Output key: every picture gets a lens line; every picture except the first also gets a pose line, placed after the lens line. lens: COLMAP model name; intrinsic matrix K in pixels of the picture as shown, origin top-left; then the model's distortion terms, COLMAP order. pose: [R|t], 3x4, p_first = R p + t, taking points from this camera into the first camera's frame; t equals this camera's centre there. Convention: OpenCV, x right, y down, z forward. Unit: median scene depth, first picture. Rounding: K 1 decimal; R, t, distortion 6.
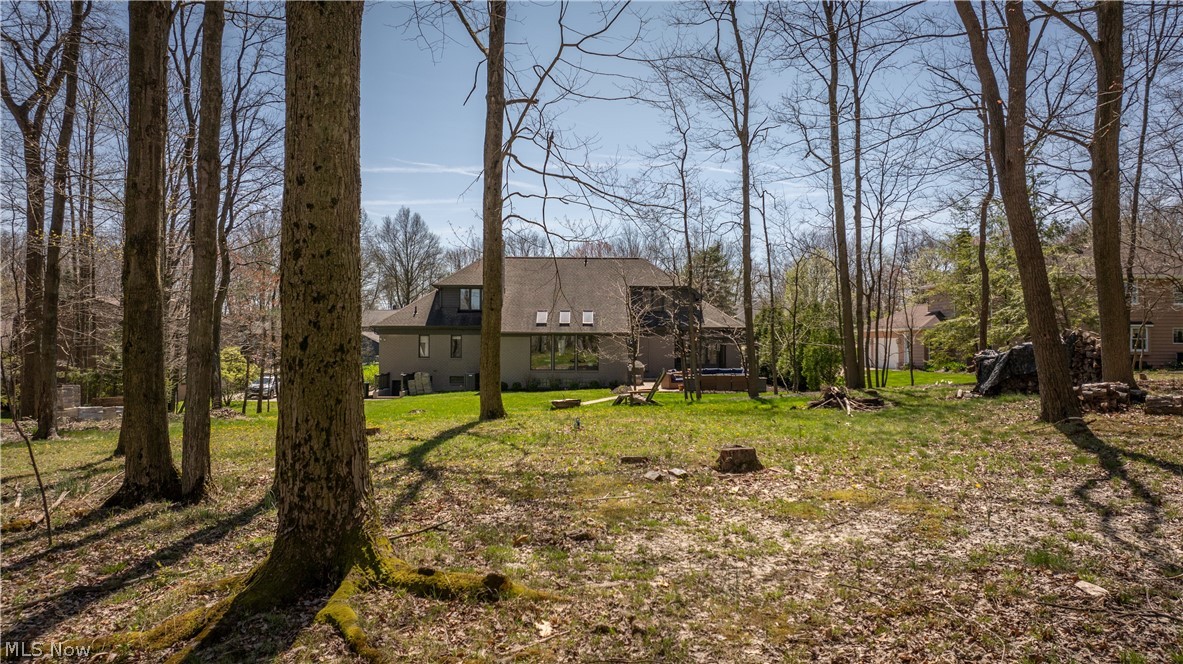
lens RADIAL K [[834.4, 0, 588.8], [0, 834.4, 335.1], [0, 0, 1]] dist [-0.010632, 0.013250]
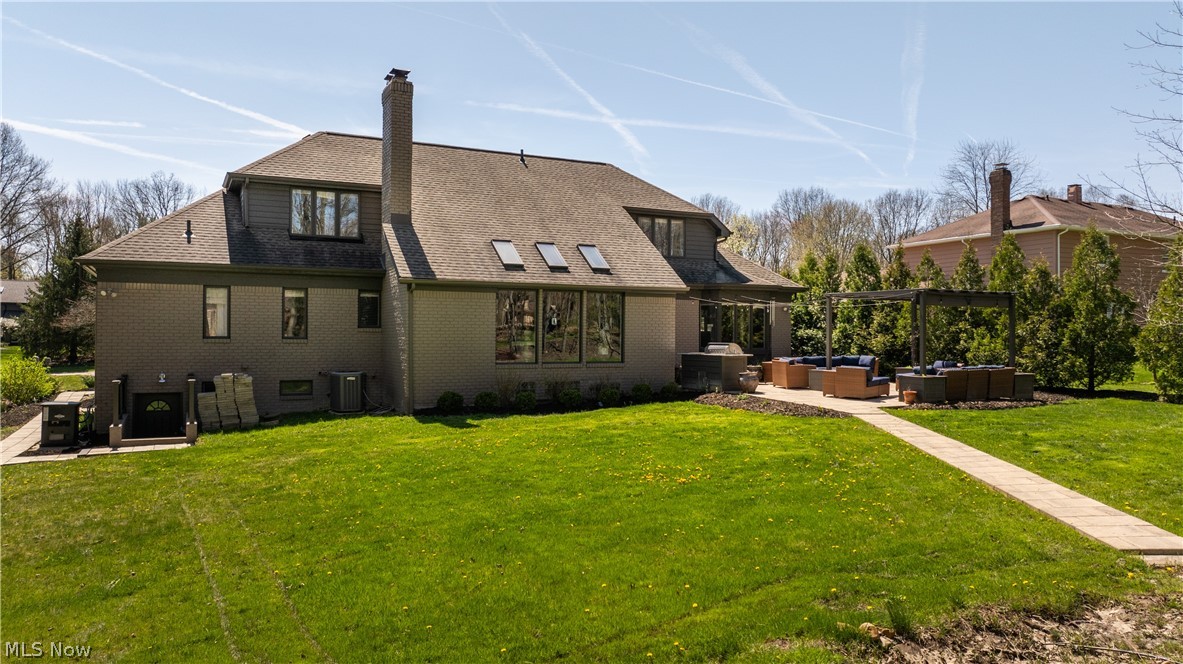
lens RADIAL K [[834.4, 0, 594.3], [0, 834.4, 328.2], [0, 0, 1]] dist [-0.010632, 0.013250]
pose [[0.896083, 0.002487, 0.443879, -0.215268], [-0.006831, 0.999943, 0.008187, 0.016892], [-0.443834, -0.010369, 0.896049, 0.529570]]
